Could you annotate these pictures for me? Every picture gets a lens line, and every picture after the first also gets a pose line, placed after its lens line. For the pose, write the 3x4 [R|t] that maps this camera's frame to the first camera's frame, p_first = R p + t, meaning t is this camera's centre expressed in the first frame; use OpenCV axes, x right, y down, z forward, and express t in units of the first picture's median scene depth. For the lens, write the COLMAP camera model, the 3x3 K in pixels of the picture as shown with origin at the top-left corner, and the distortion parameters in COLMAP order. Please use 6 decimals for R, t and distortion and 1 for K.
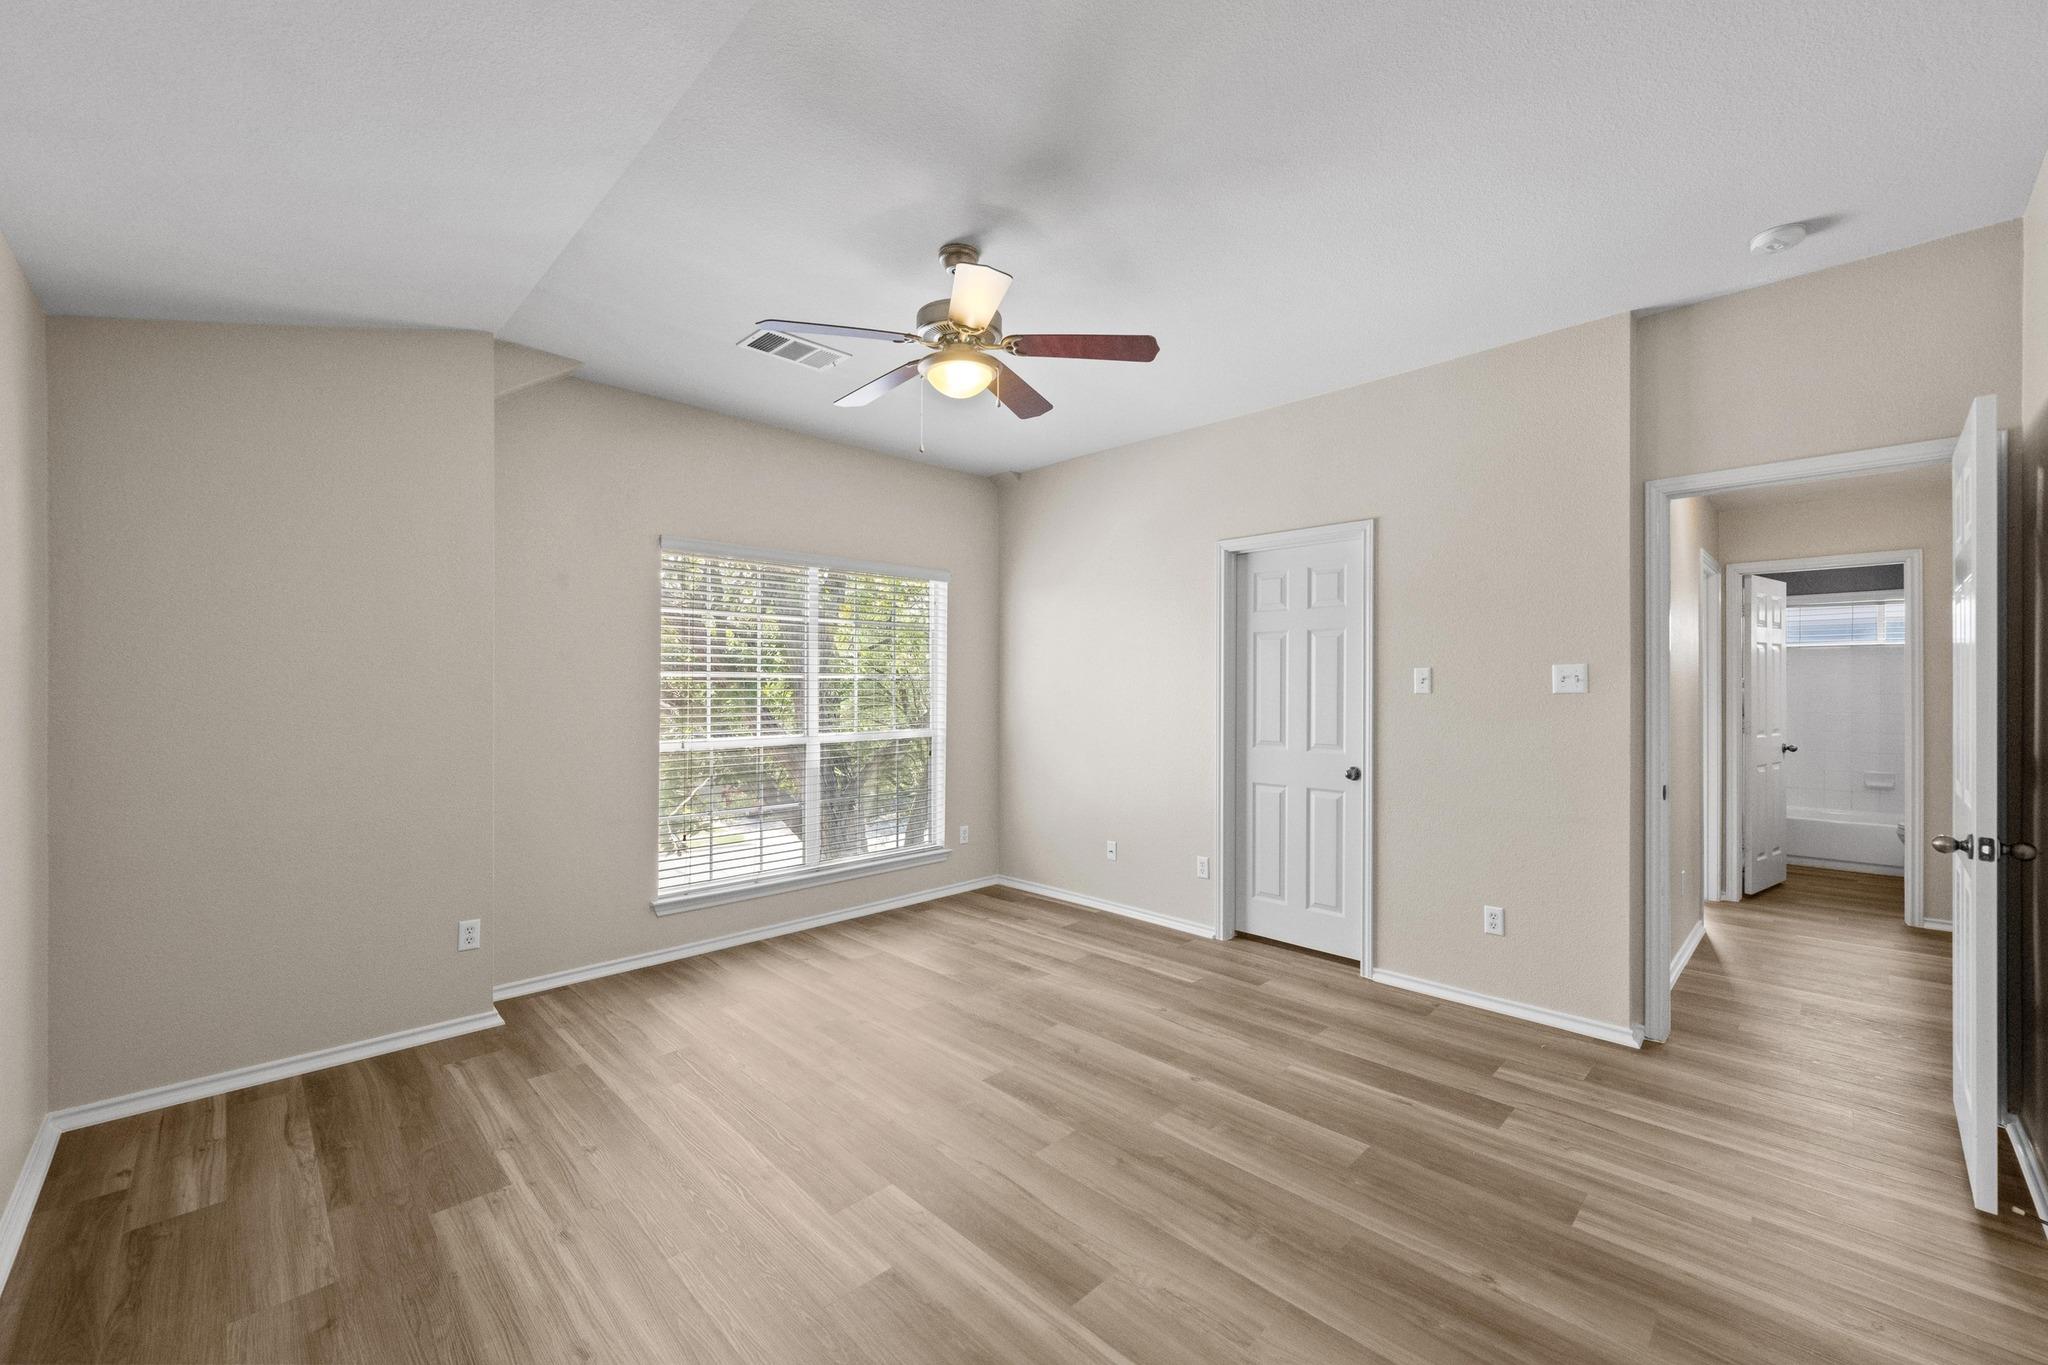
lens RADIAL K [[815.6, 0, 1025.3], [0, 815.6, 687.8], [0, 0, 1]] dist [-0.000155, -0.000597]
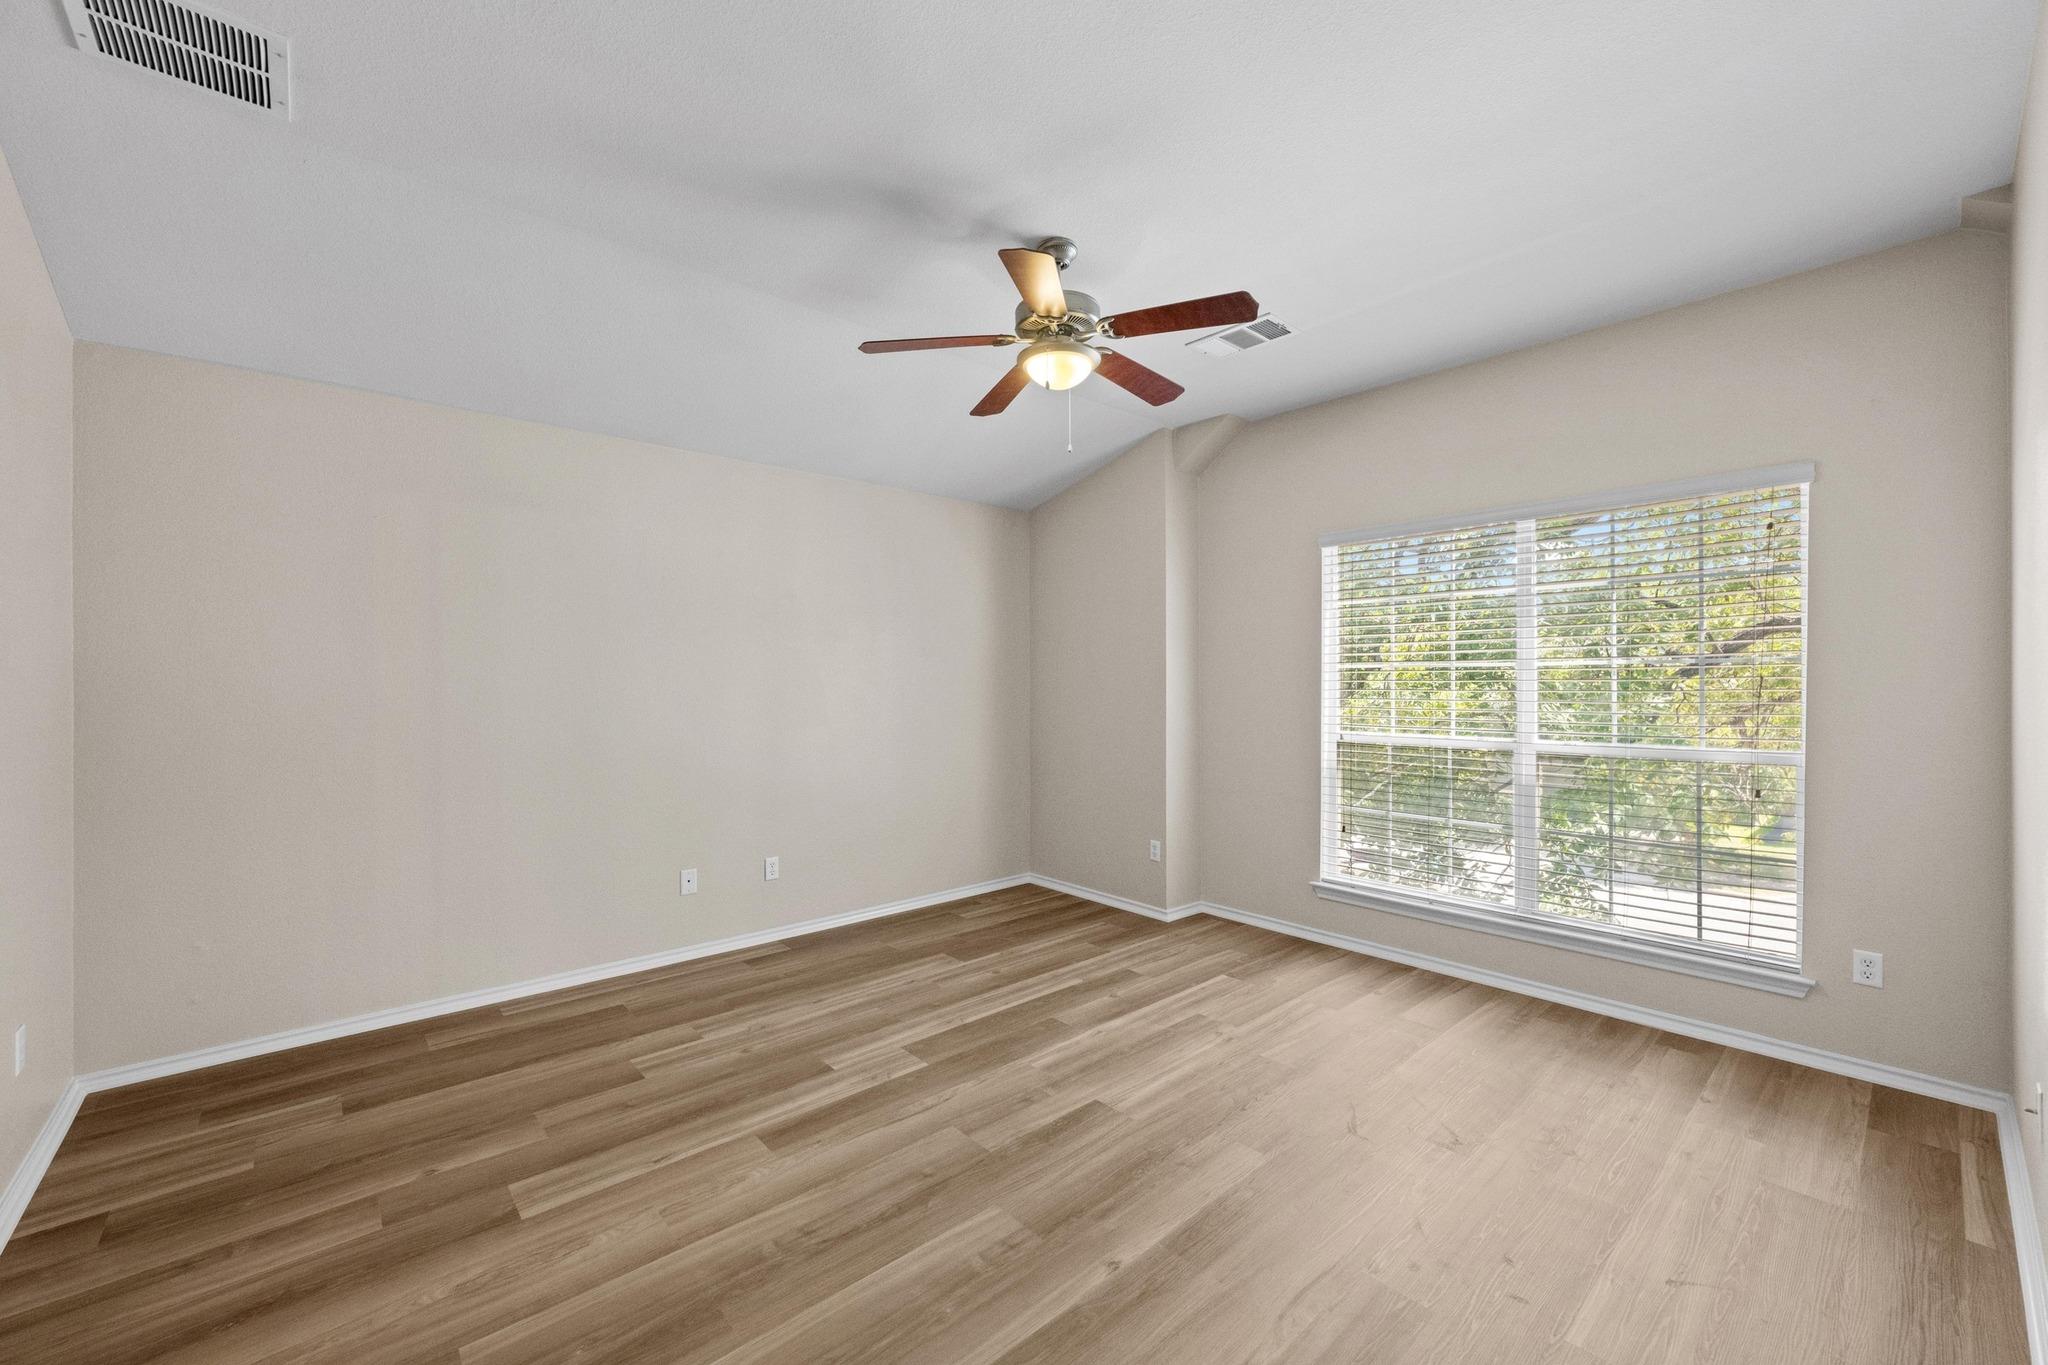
lens RADIAL K [[815.6, 0, 1026.4], [0, 815.6, 679.2], [0, 0, 1]] dist [-0.000155, -0.000597]
pose [[-0.055136, -0.001871, -0.998477, 0.712655], [-0.000841, 0.999998, -0.001827, 0.002835], [0.998478, 0.000739, -0.055138, 0.784804]]
